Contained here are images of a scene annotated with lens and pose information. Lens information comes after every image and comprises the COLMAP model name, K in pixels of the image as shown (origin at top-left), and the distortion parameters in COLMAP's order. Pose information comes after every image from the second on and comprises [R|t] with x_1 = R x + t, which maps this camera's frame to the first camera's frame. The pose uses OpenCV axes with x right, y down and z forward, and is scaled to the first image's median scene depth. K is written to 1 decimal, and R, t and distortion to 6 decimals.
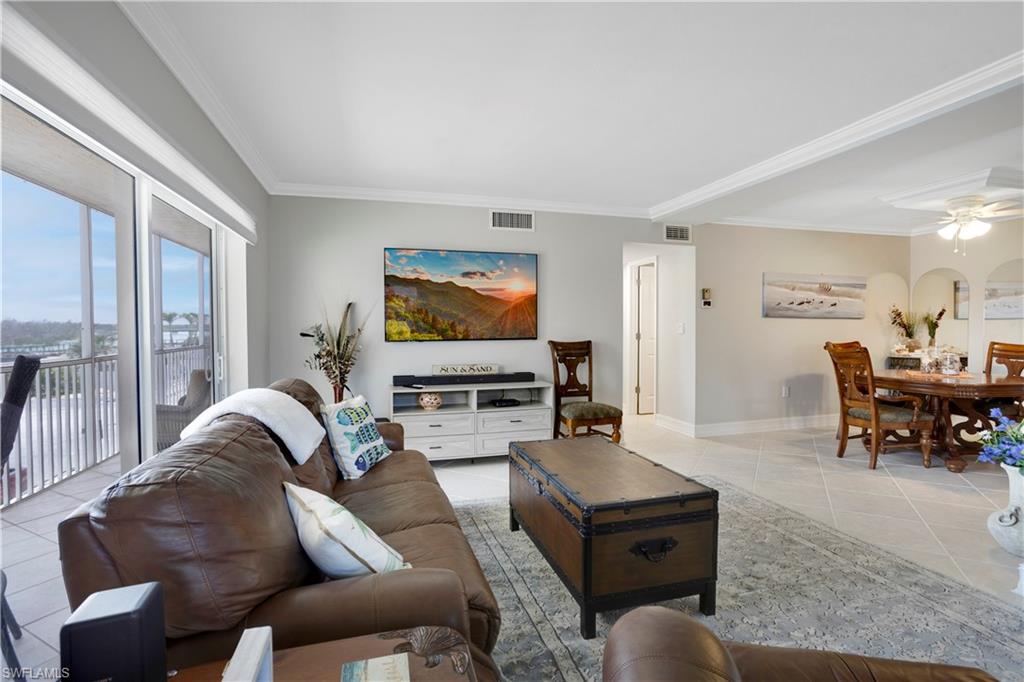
lens RADIAL K [[495.4, 0, 510.1], [0, 495.4, 337.5], [0, 0, 1]] dist [-0.040488, 0.024521]
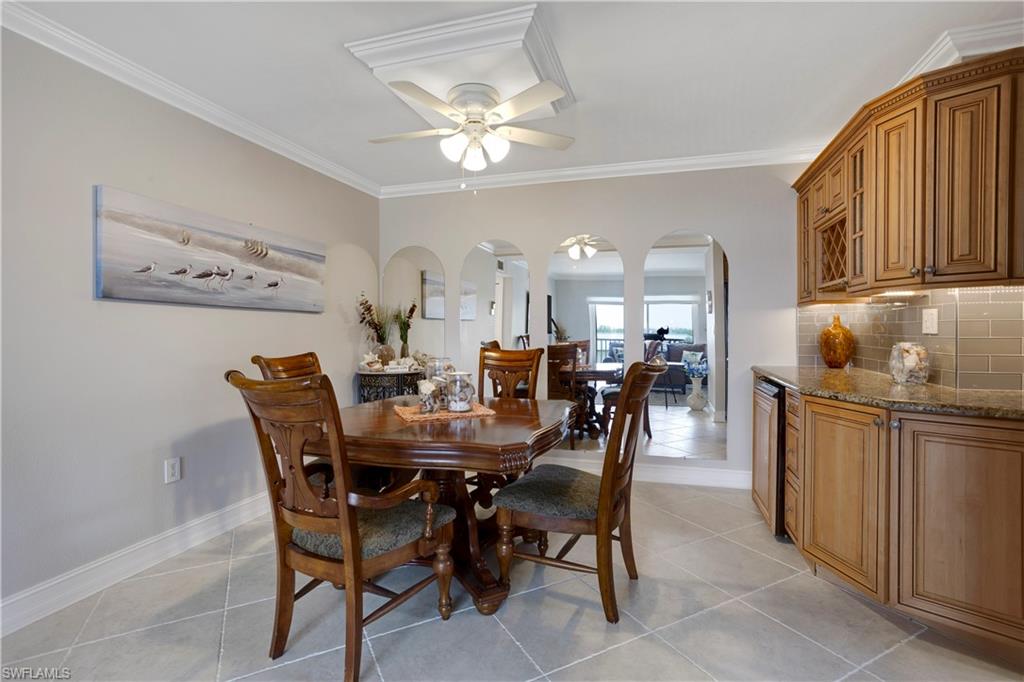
lens RADIAL K [[495.4, 0, 510.1], [0, 495.4, 337.5], [0, 0, 1]] dist [-0.040488, 0.024521]
pose [[0.550380, -0.009351, 0.834862, 0.356813], [0.020411, 0.999789, -0.002257, -0.002484], [-0.834665, 0.018282, 0.550455, 0.489584]]
